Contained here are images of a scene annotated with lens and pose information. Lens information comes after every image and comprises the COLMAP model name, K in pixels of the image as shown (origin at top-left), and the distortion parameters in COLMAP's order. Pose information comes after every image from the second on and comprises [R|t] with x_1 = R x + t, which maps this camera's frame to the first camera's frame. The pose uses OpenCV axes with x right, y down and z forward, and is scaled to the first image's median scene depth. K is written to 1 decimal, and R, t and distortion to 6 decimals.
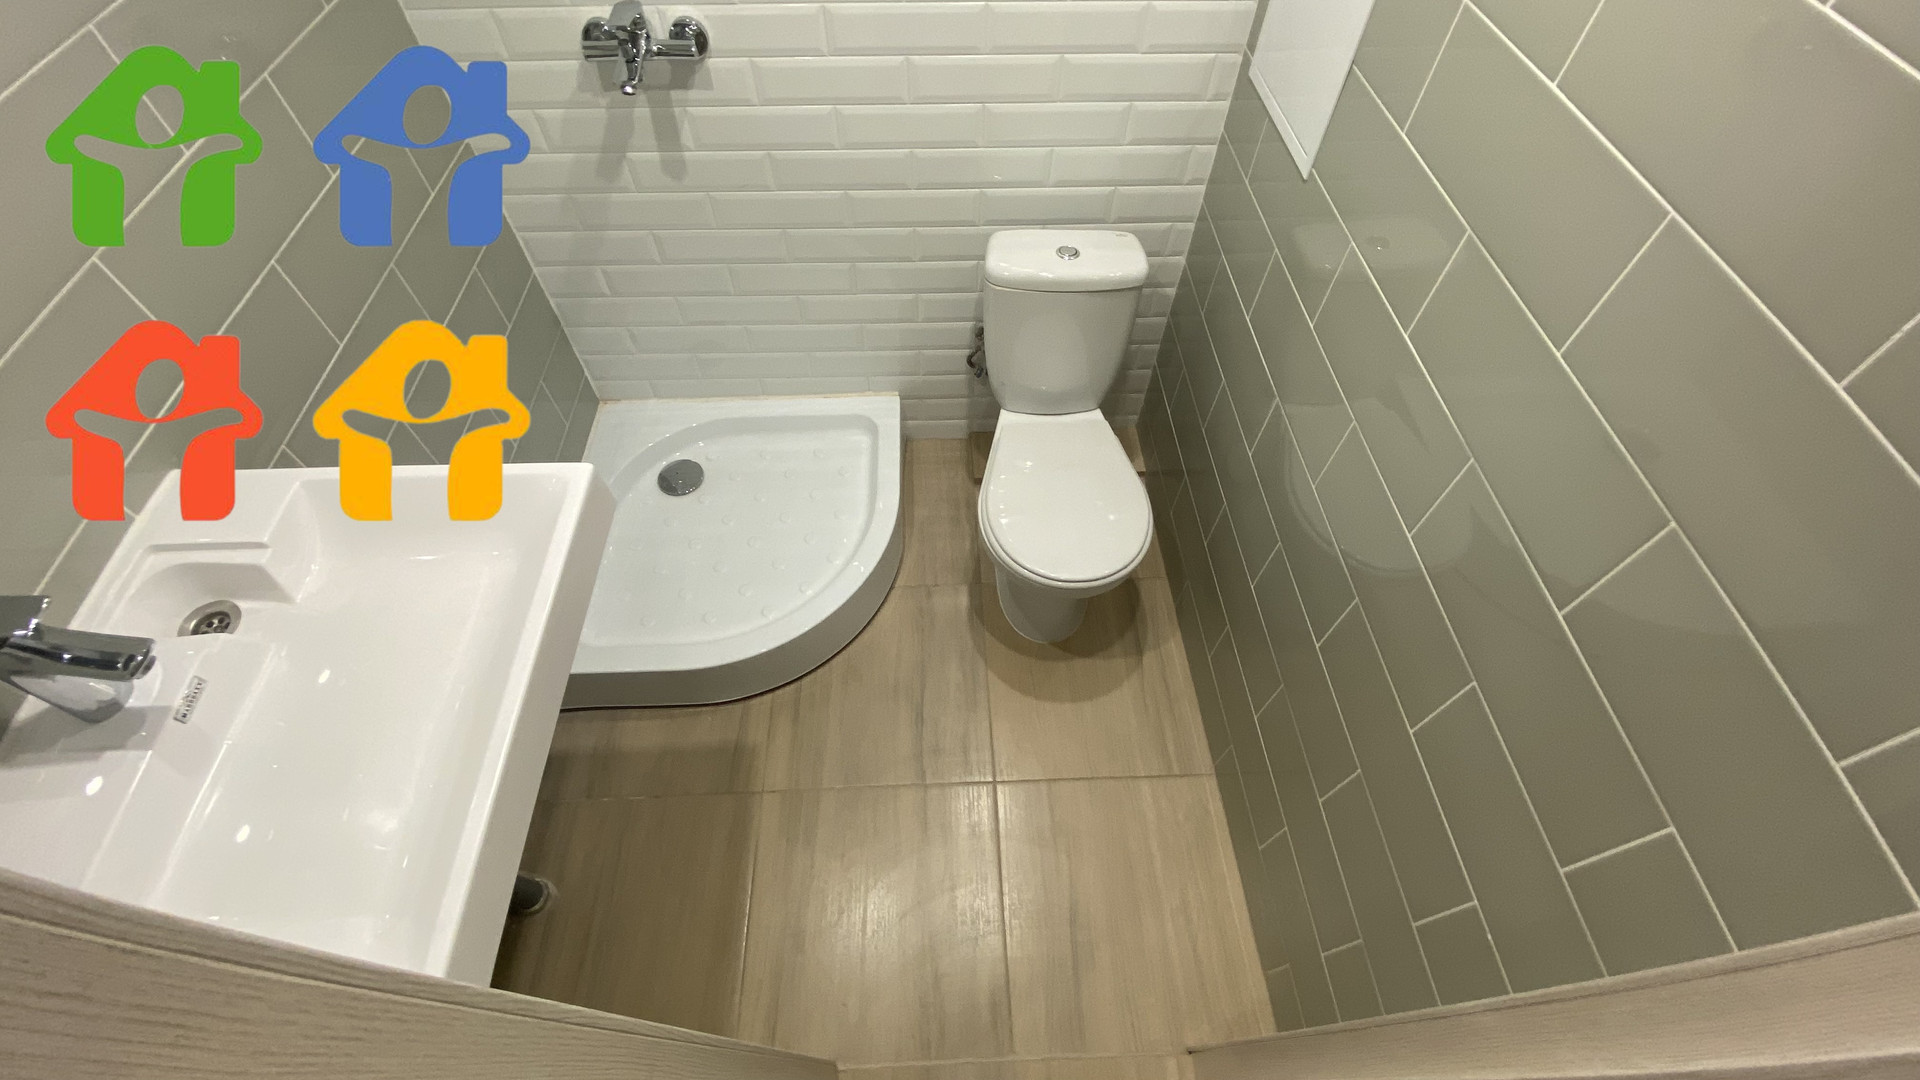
lens RADIAL K [[802.0, 0, 960.0], [0, 802.0, 540.0], [0, 0, 1]] dist [0.087199, -0.063786]
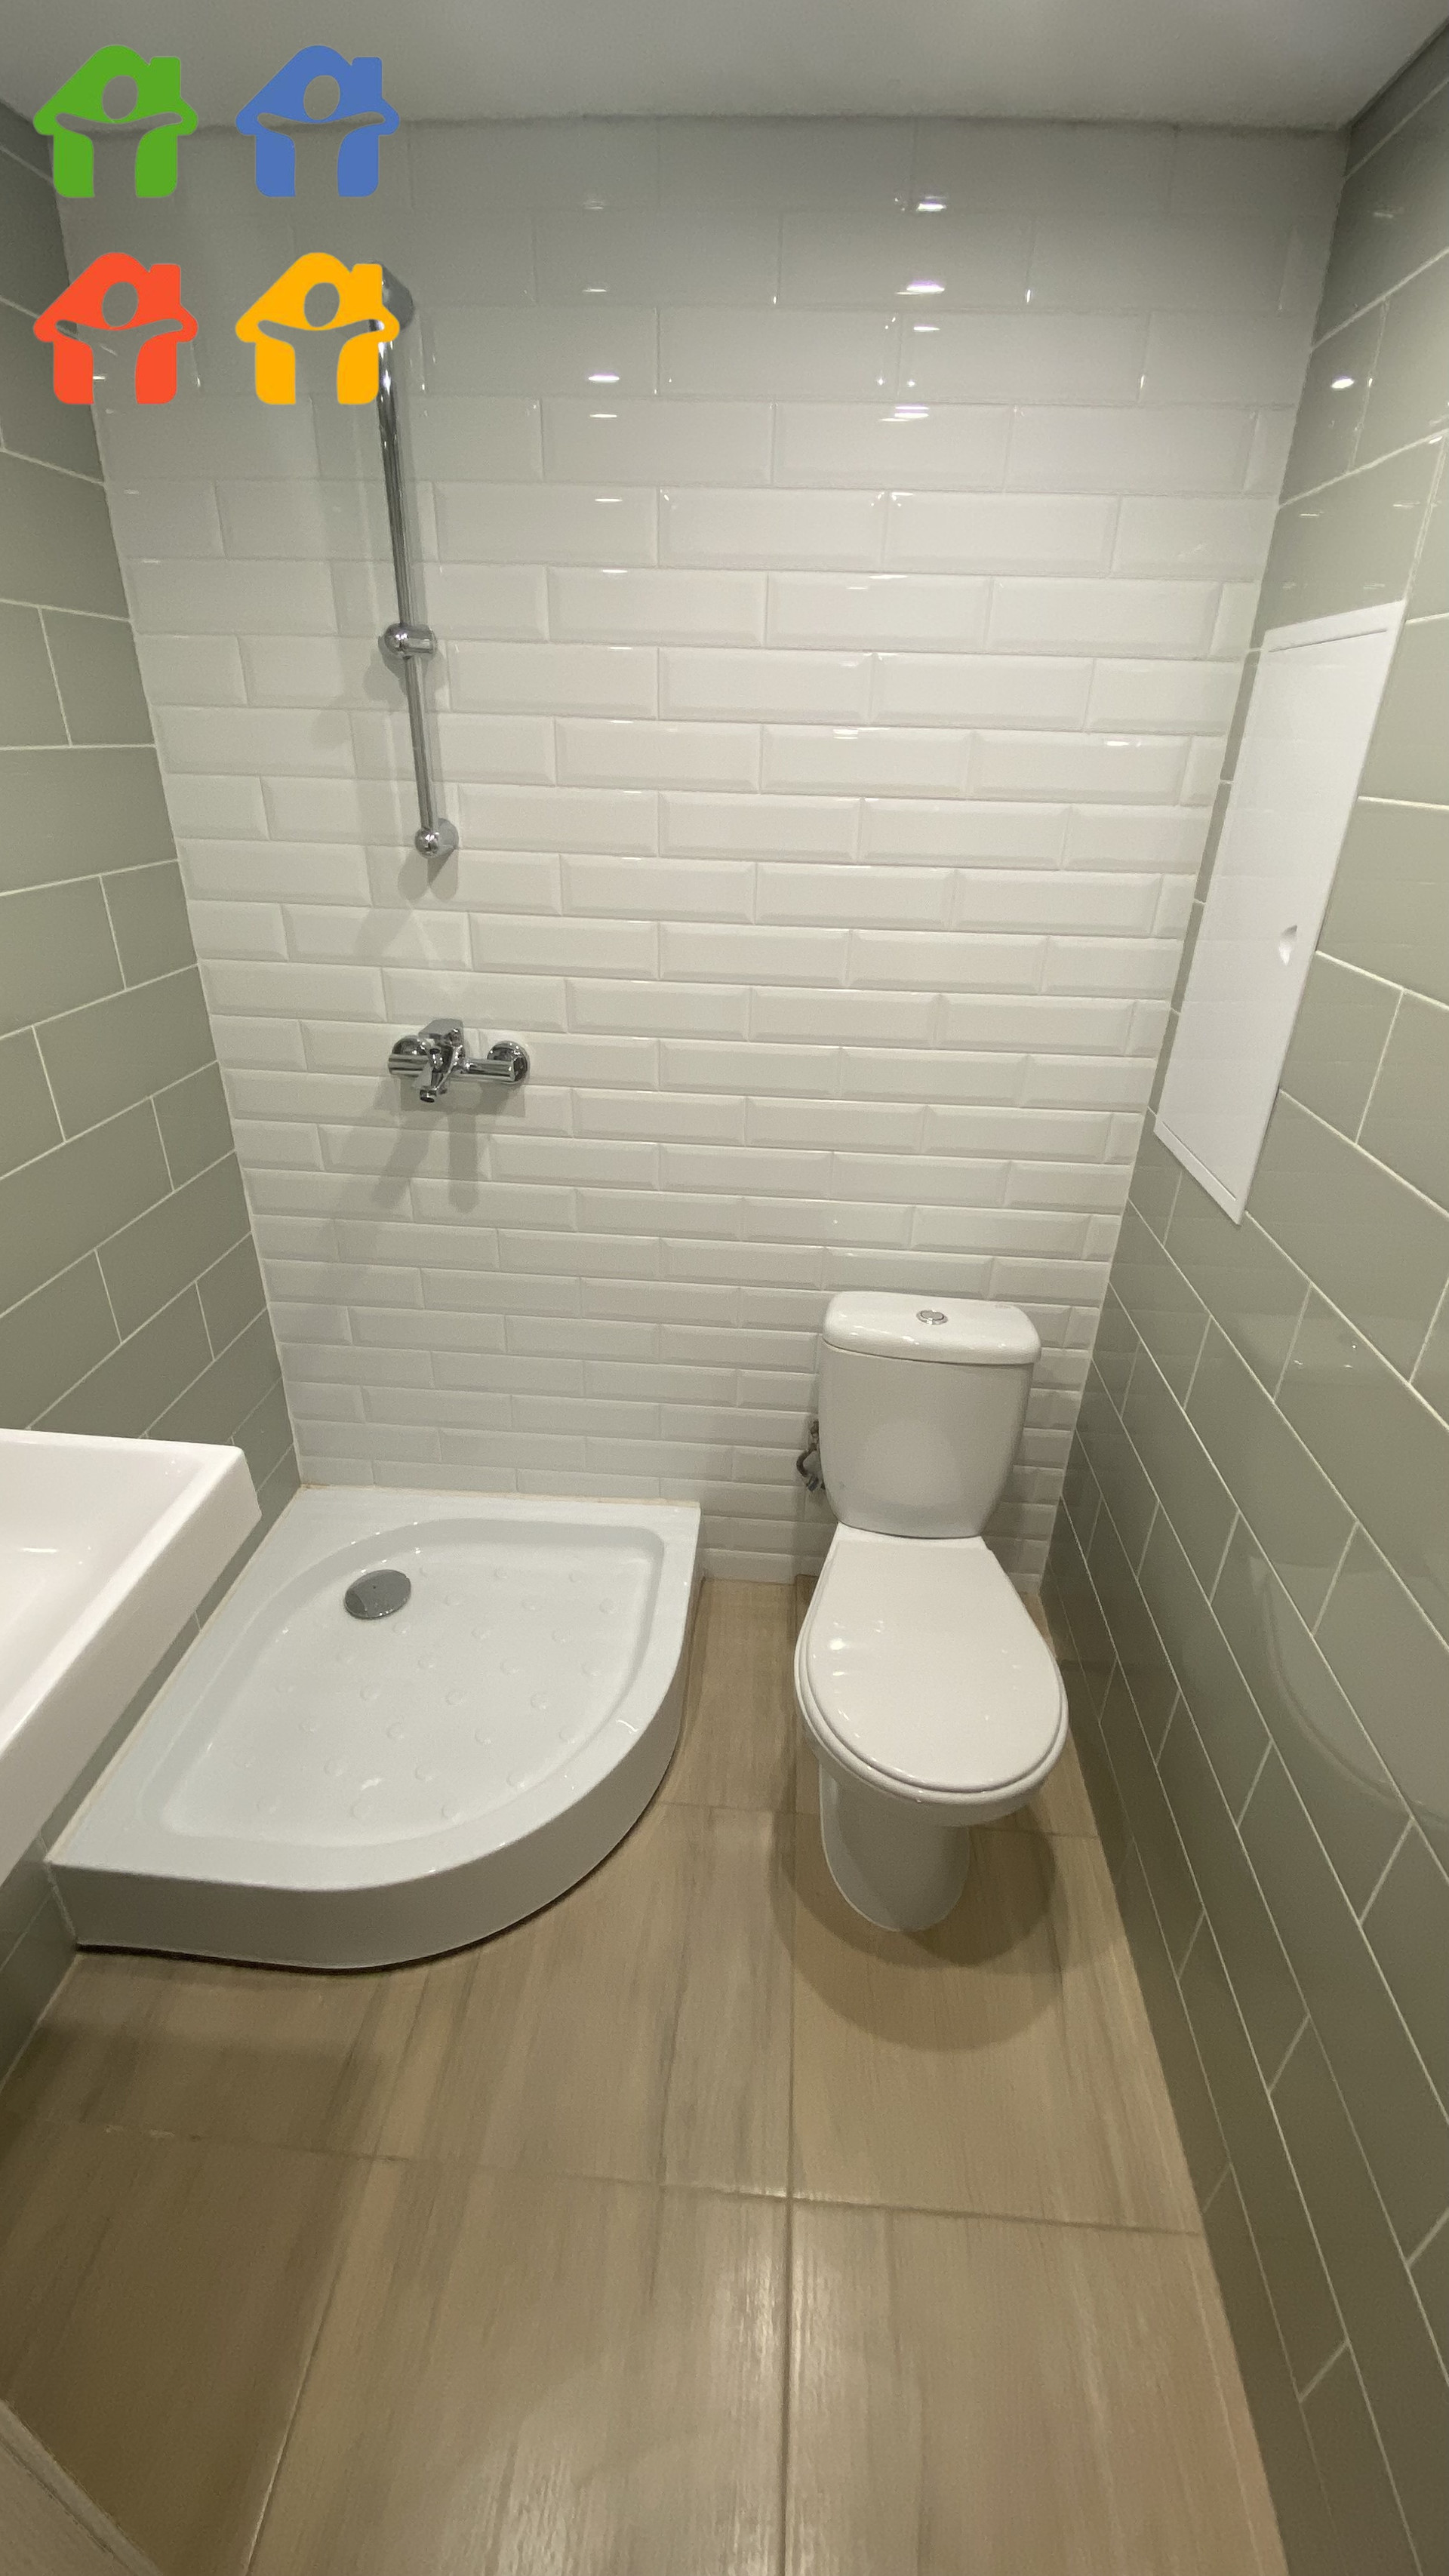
lens RADIAL K [[1075.9, 0, 730.3], [0, 1075.9, 1296.7], [0, 0, 1]] dist [0.087199, -0.063786]
pose [[0.993848, 0.068112, -0.087330, 0.026699], [-0.100577, 0.885210, -0.454188, 0.104721], [0.046370, 0.460178, 0.886615, 0.063371]]
